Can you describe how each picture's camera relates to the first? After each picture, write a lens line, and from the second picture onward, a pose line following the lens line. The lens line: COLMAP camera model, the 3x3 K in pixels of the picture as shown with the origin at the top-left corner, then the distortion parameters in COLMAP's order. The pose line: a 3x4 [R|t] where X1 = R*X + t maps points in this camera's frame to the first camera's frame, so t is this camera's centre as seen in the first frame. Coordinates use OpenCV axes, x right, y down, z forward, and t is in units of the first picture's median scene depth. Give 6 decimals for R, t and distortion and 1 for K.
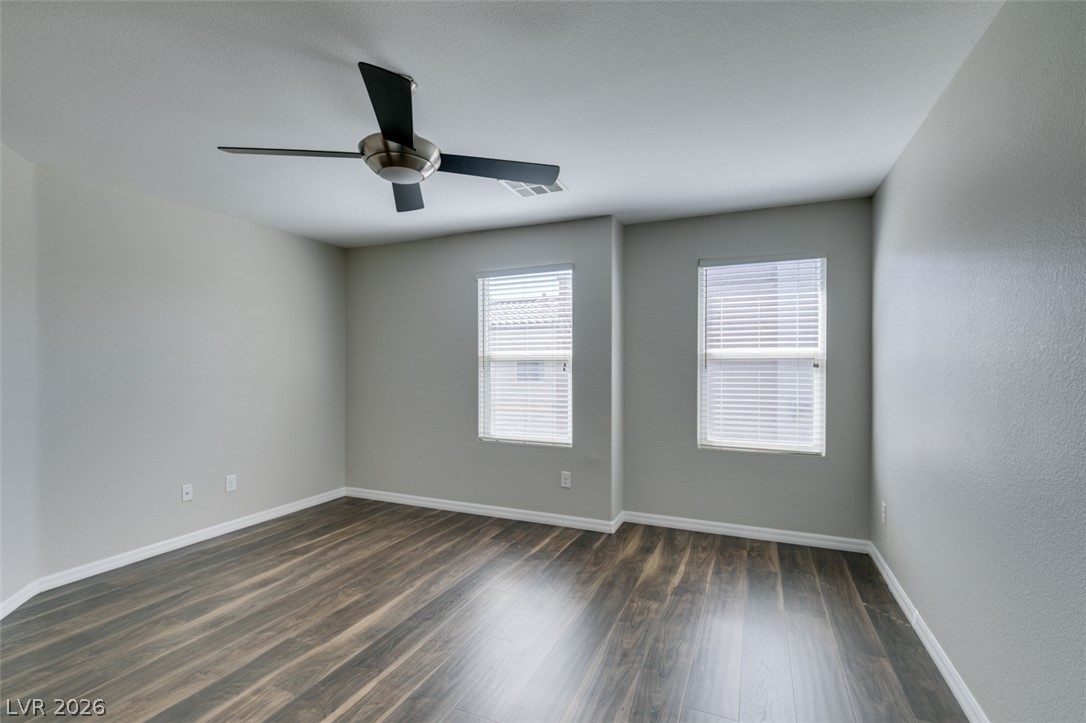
lens RADIAL K [[487.5, 0, 533.4], [0, 487.5, 363.6], [0, 0, 1]] dist [-0.004409, 0.001085]
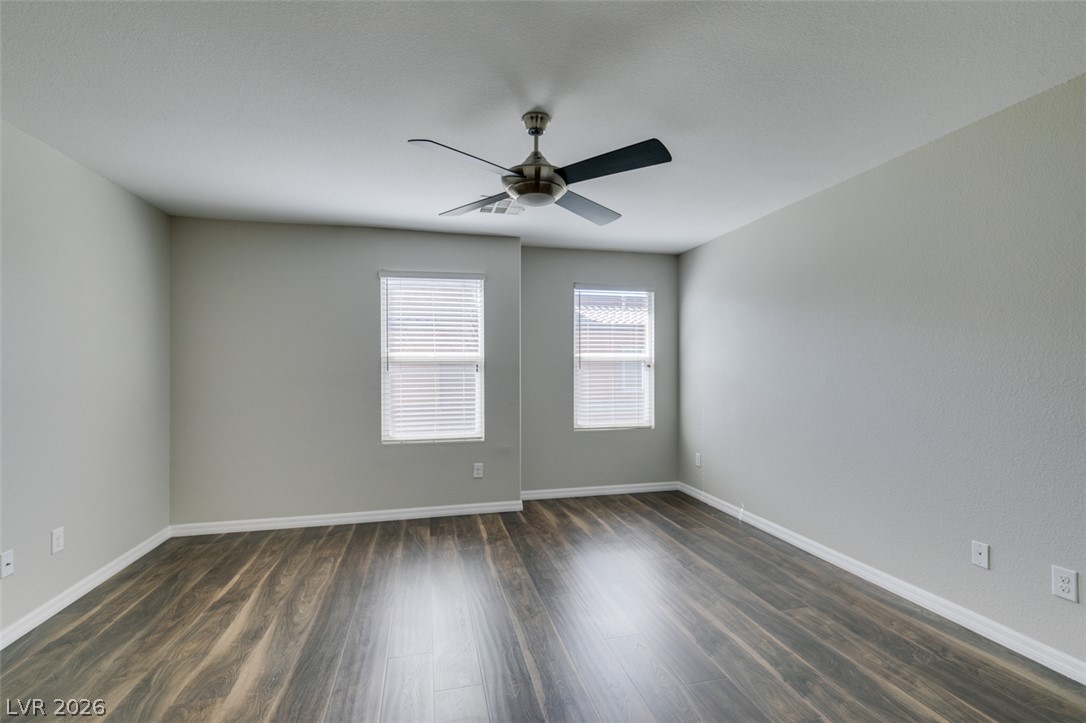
lens RADIAL K [[487.5, 0, 533.7], [0, 487.5, 362.0], [0, 0, 1]] dist [-0.004409, 0.001085]
pose [[0.794599, 0.004023, 0.607122, -0.522852], [0.002537, 0.999947, -0.009946, 0.005491], [-0.607130, 0.009443, 0.794547, 0.055450]]
